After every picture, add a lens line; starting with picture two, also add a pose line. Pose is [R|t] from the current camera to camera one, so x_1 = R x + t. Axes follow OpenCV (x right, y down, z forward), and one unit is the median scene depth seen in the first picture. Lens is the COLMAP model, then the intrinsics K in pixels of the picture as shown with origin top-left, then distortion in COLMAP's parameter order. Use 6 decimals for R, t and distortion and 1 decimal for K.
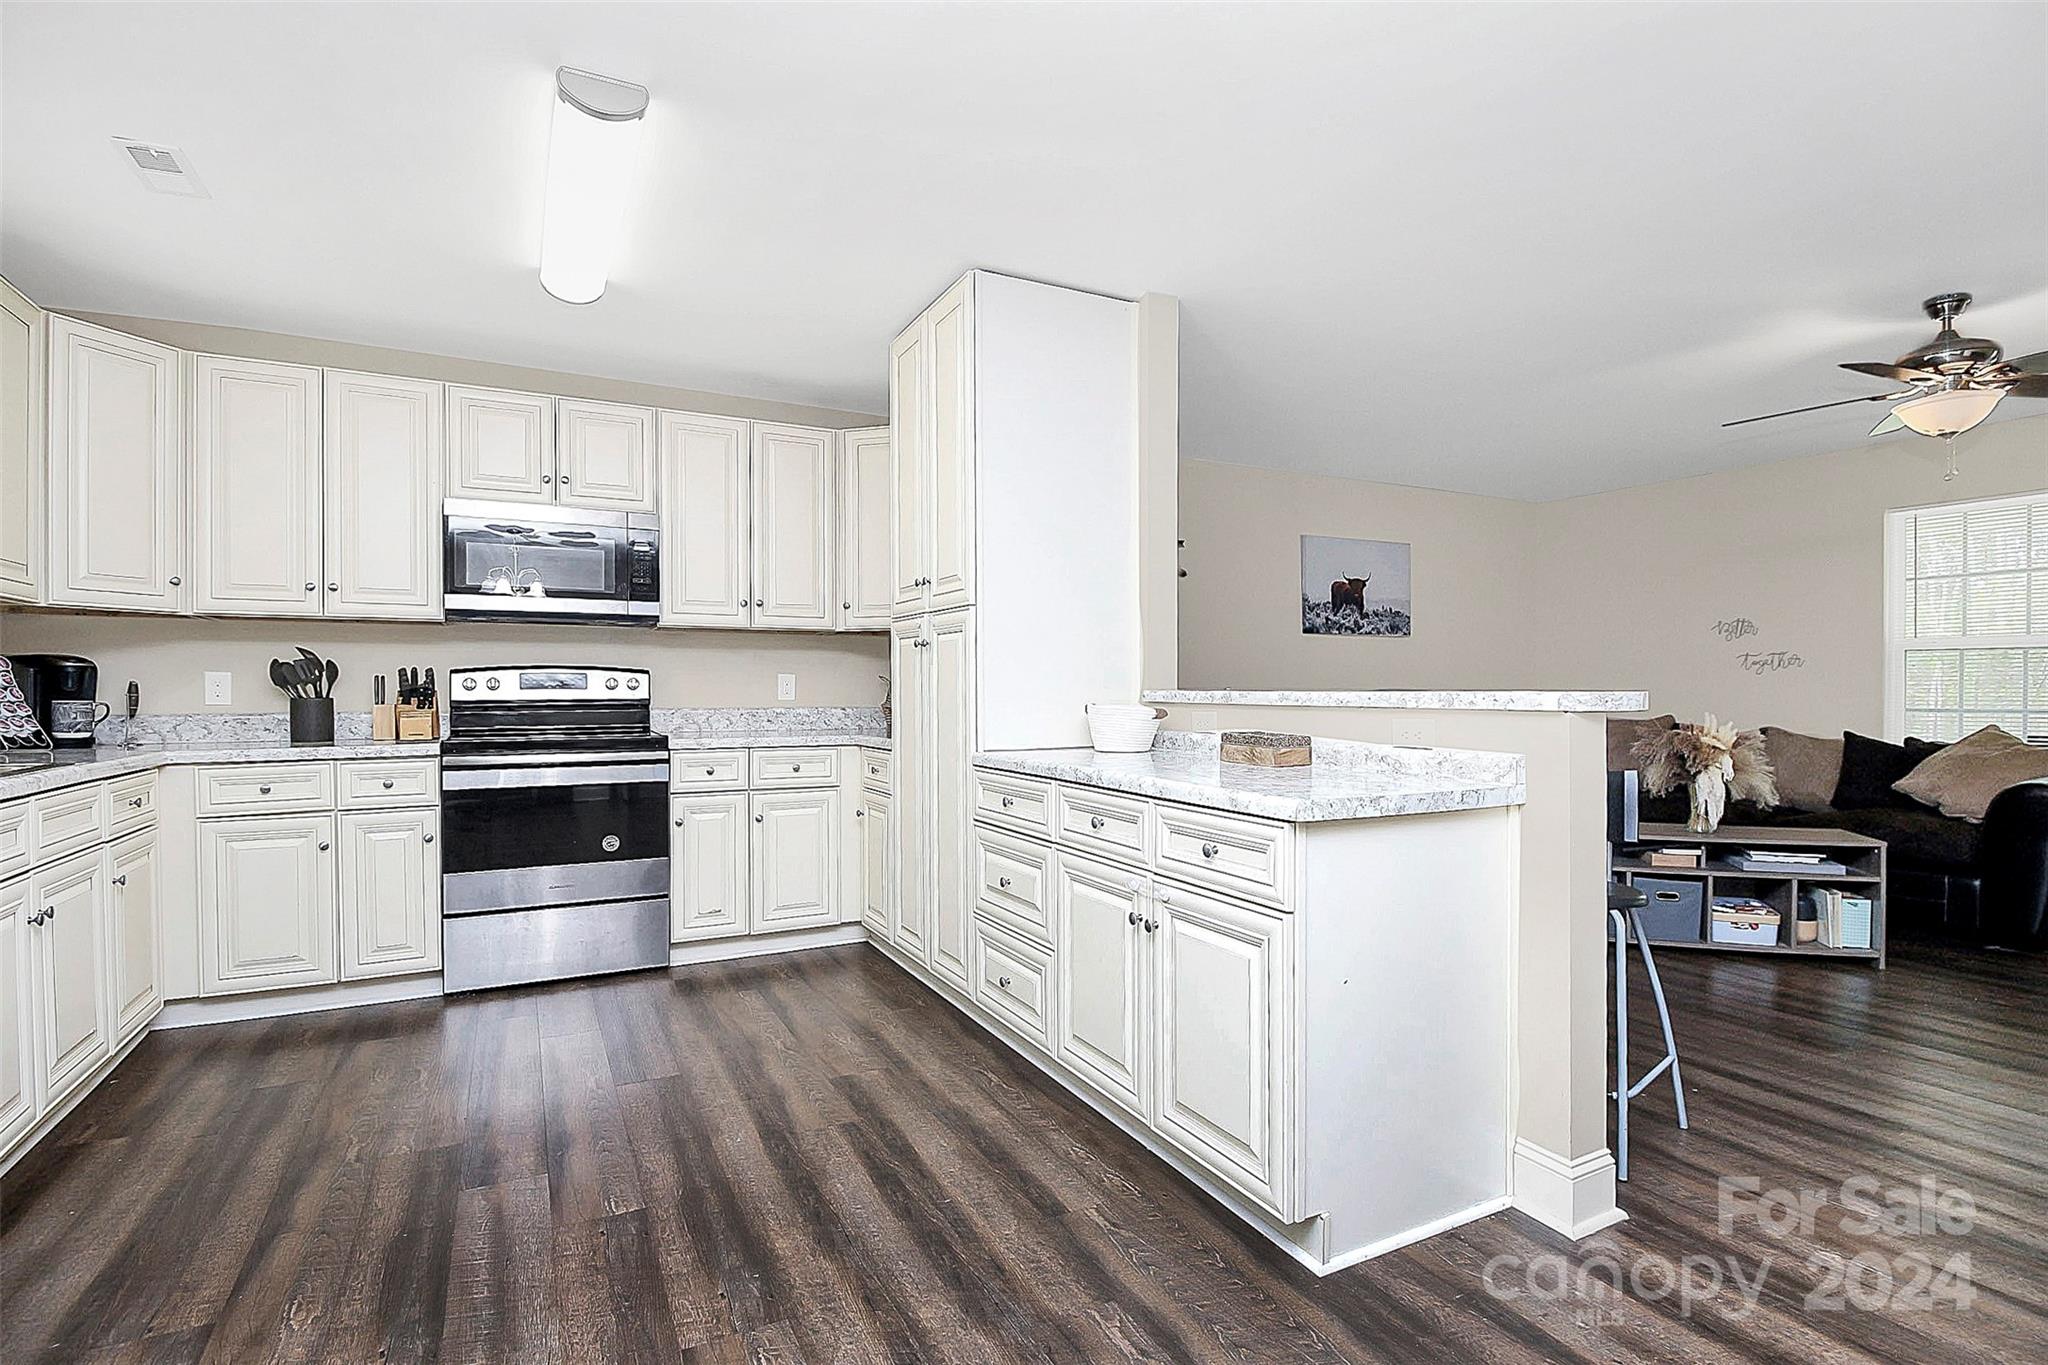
lens RADIAL K [[974.6, 0, 1026.2], [0, 974.6, 714.2], [0, 0, 1]] dist [0.003579, -0.013896]
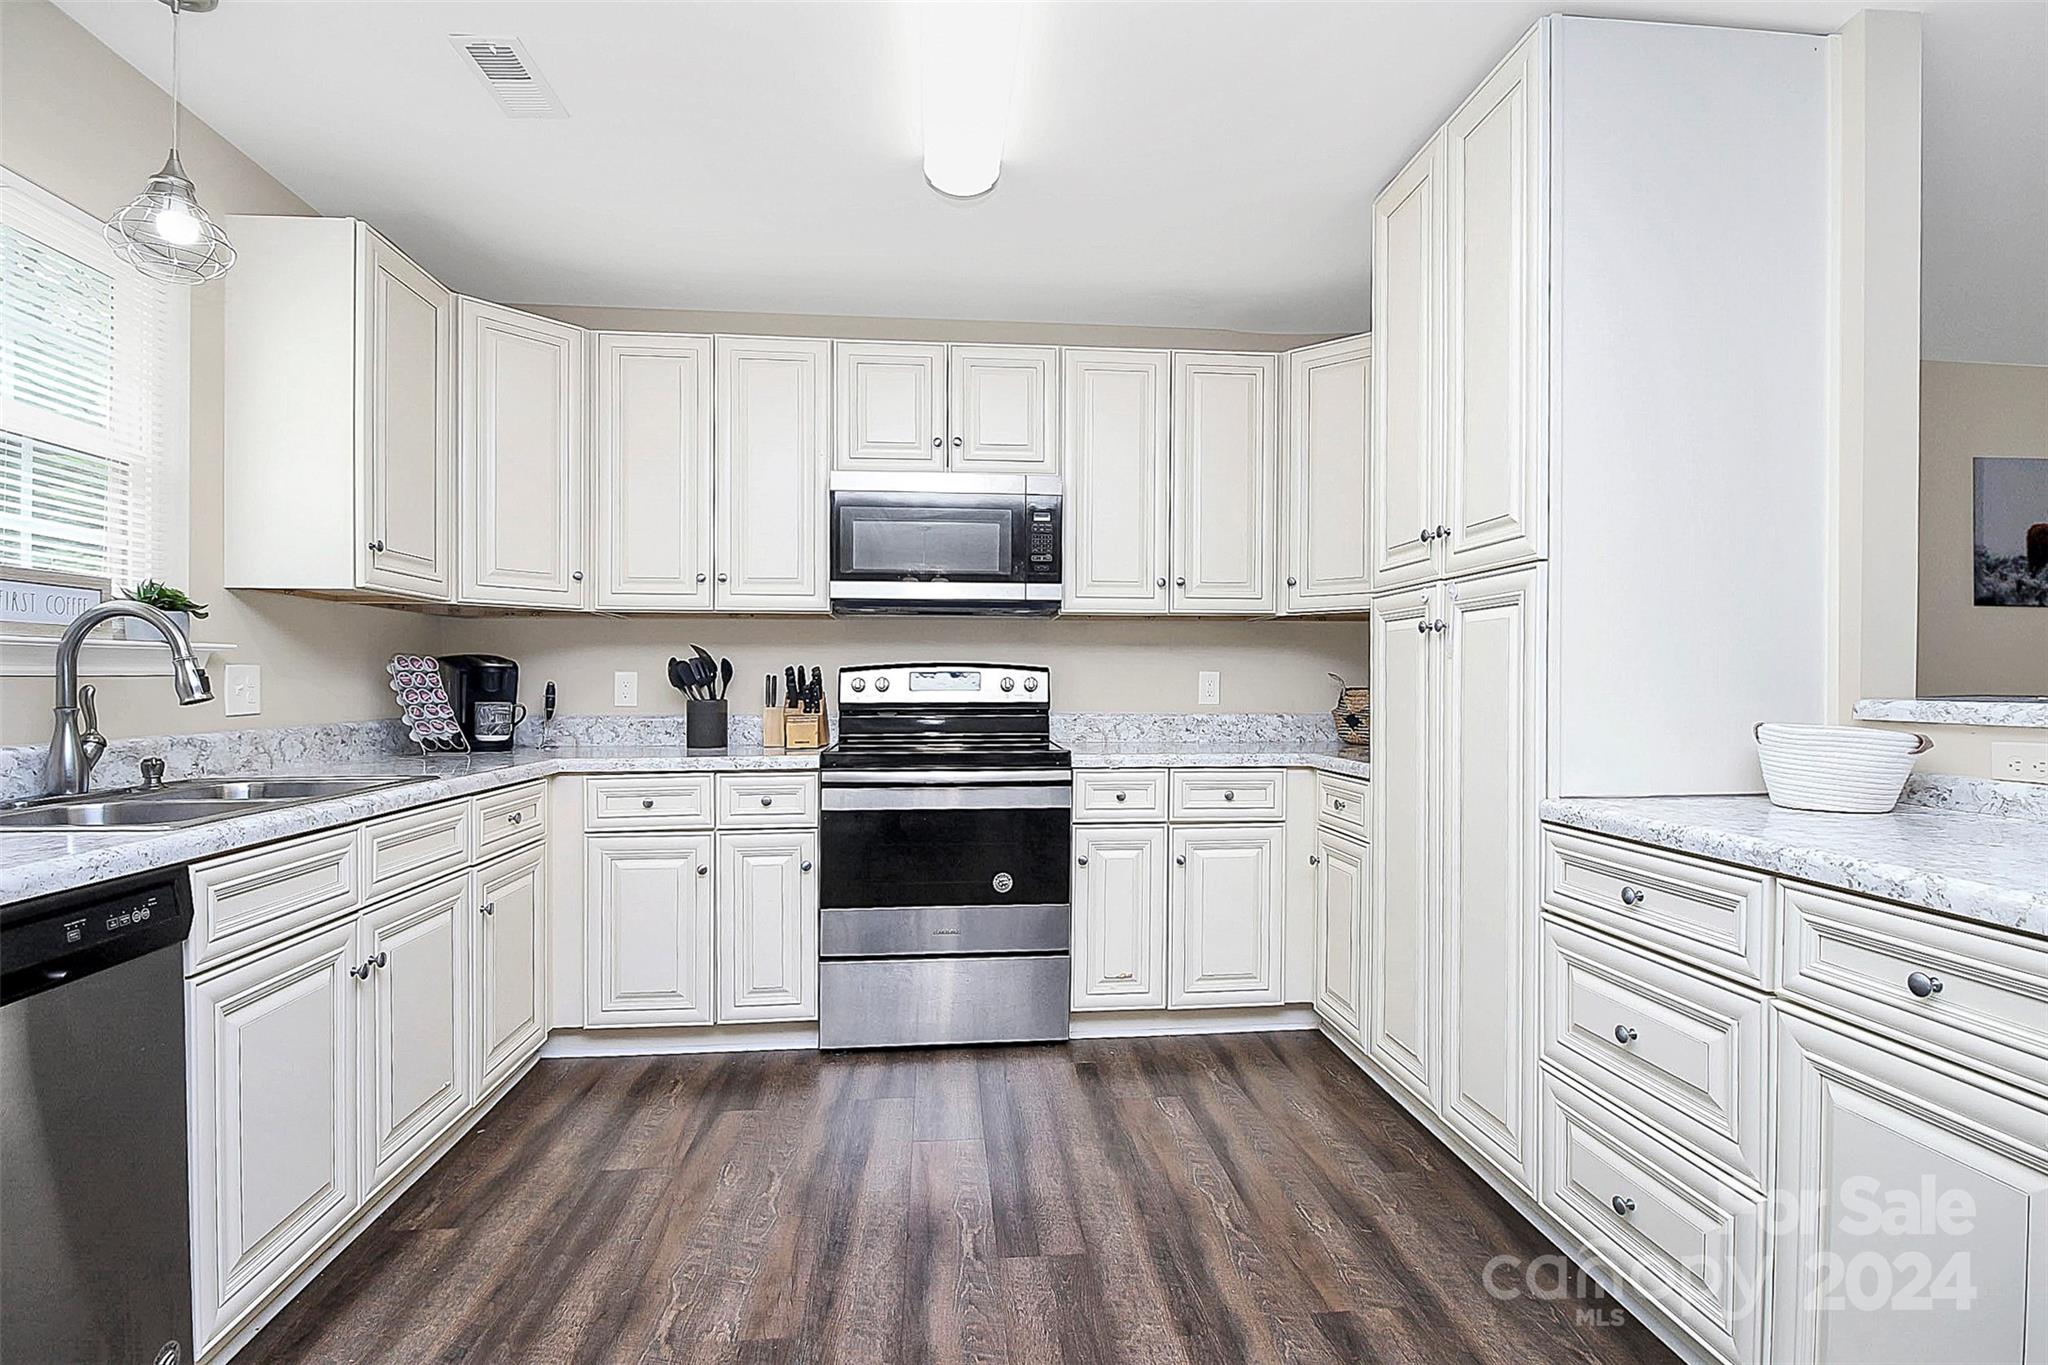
lens RADIAL K [[975.6, 0, 1027.1], [0, 975.6, 687.9], [0, 0, 1]] dist [0.001384, -0.011856]
pose [[0.925692, 0.002812, -0.378268, -0.099911], [-0.010752, 0.999764, -0.018881, -0.013413], [0.378126, 0.021545, 0.925503, 0.250535]]
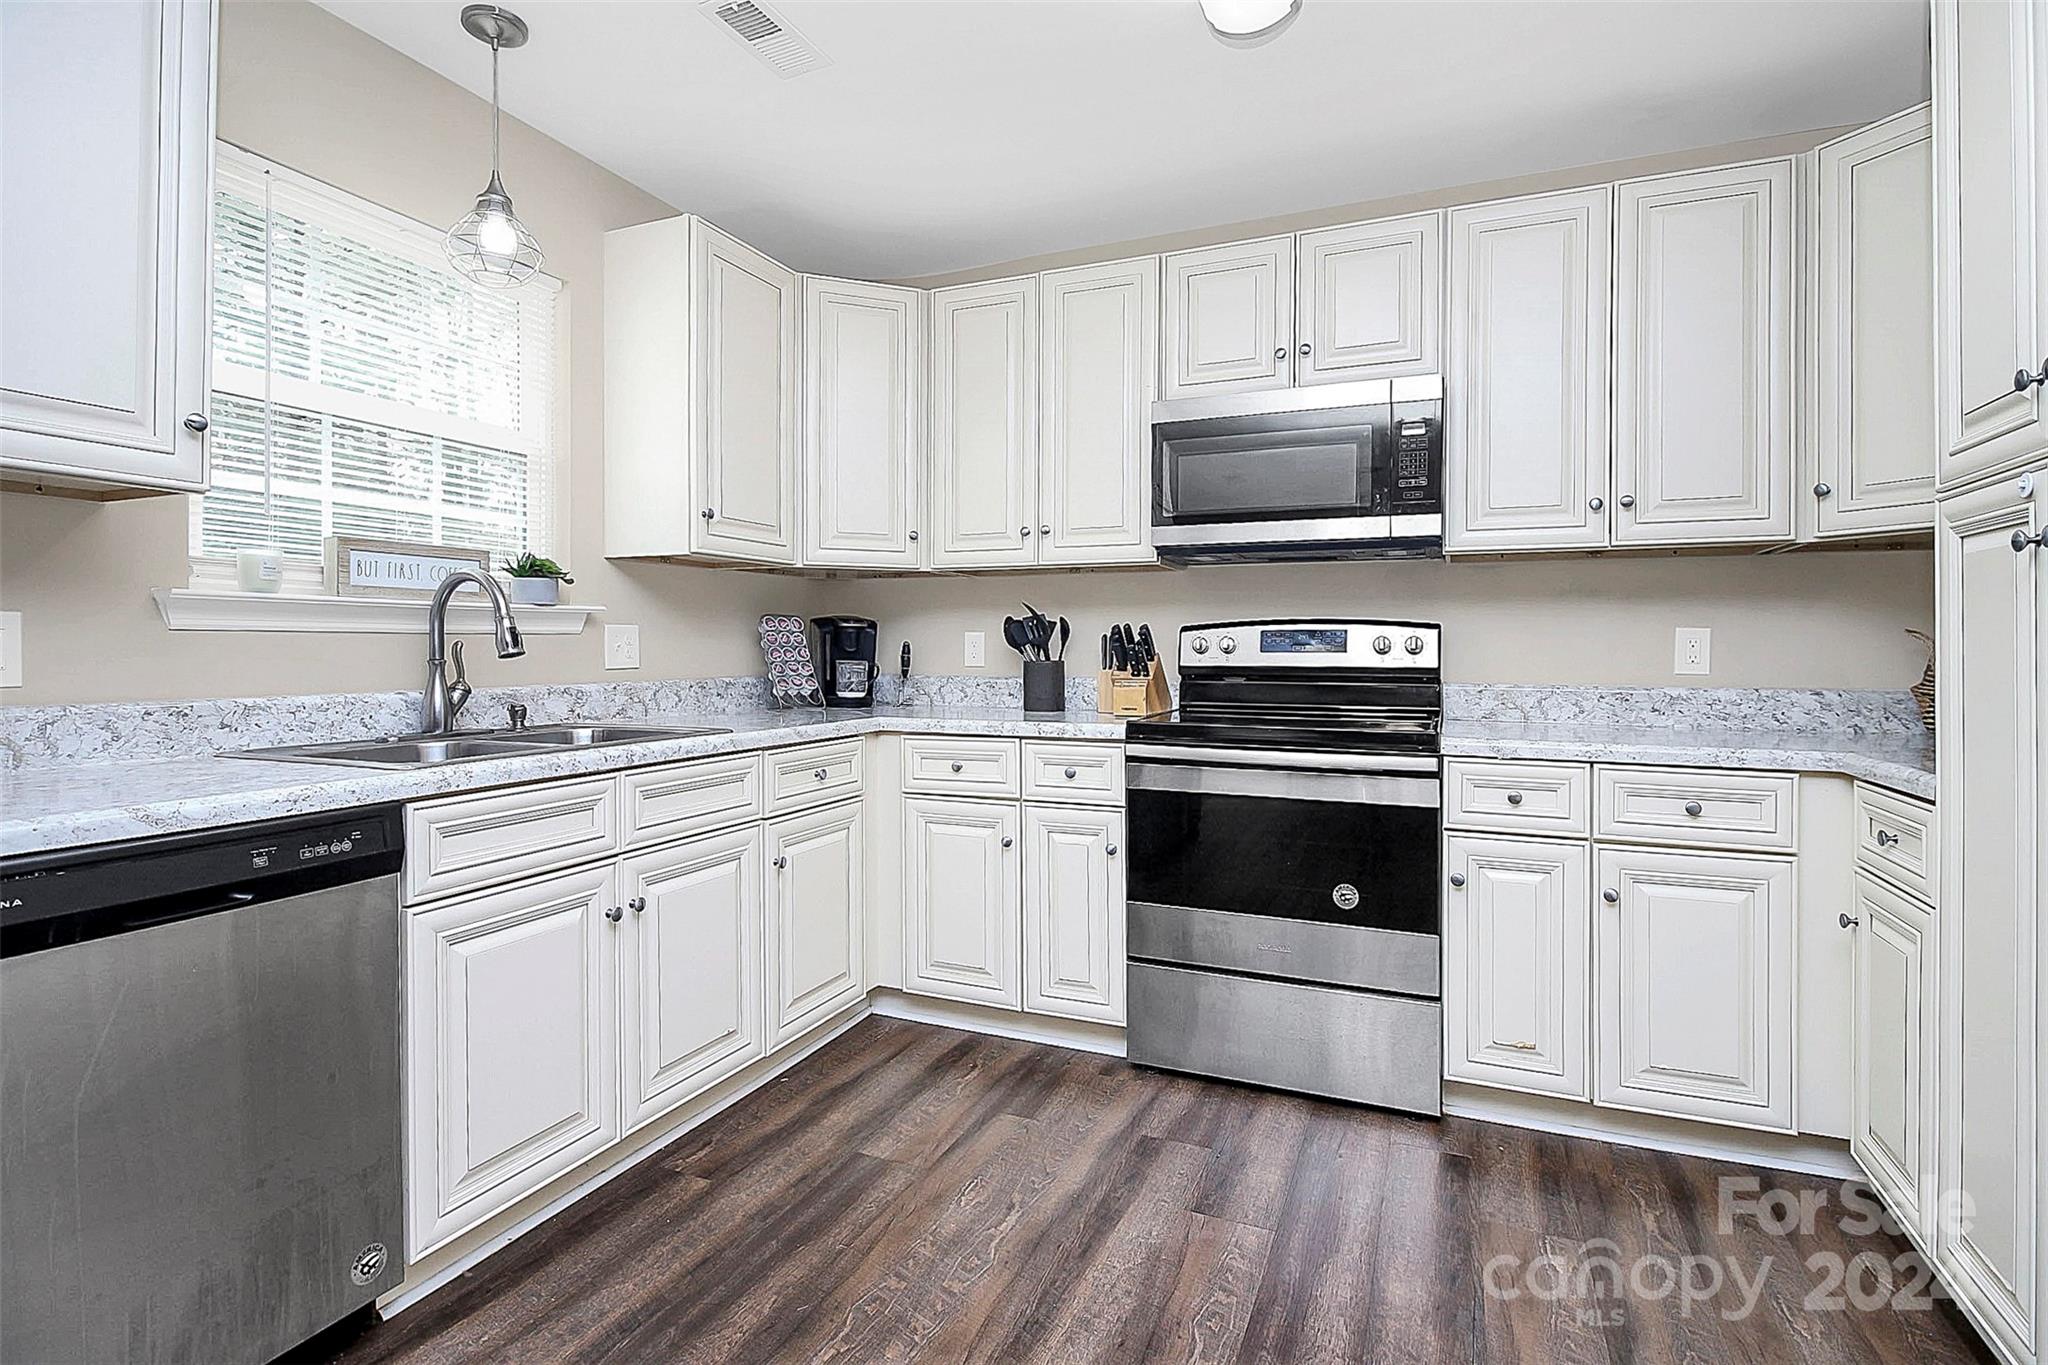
lens RADIAL K [[987.1, 0, 1019.0], [0, 987.1, 636.5], [0, 0, 1]] dist [-0.003591, -0.001074]
pose [[0.626645, -0.004988, -0.779289, -0.056653], [-0.024674, 0.999351, -0.026238, -0.014135], [0.778914, 0.035670, 0.626115, 0.415983]]
